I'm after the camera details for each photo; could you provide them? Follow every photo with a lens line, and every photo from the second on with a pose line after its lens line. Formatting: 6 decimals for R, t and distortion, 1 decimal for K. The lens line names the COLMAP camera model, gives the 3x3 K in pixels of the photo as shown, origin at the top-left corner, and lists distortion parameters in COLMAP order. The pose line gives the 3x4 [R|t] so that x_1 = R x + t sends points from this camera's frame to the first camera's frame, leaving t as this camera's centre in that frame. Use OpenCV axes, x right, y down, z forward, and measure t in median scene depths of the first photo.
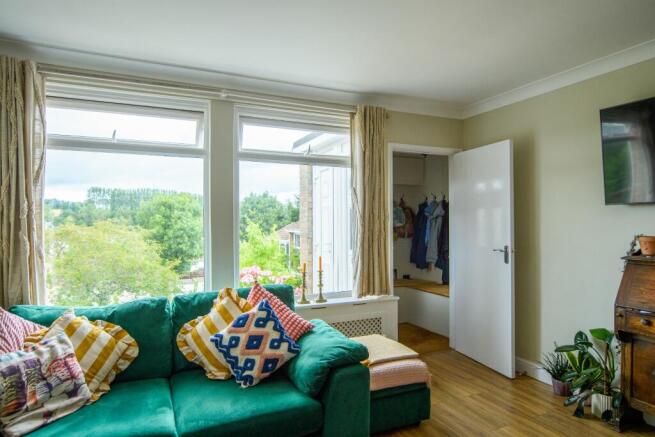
lens RADIAL K [[395.8, 0, 327.6], [0, 395.8, 221.5], [0, 0, 1]] dist [-0.009047, -0.003235]
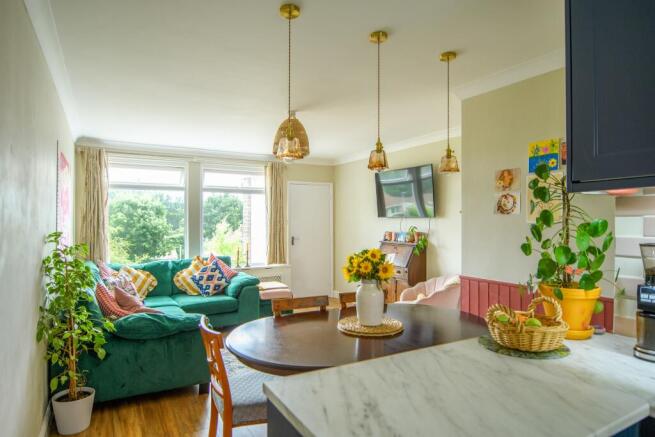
lens RADIAL K [[395.8, 0, 325.4], [0, 395.8, 220.7], [0, 0, 1]] dist [-0.009047, -0.003235]
pose [[0.996522, 0.003351, 0.083258, 0.263668], [-0.003499, 0.999993, 0.001639, -0.028912], [-0.083252, -0.001925, 0.996527, -1.222986]]
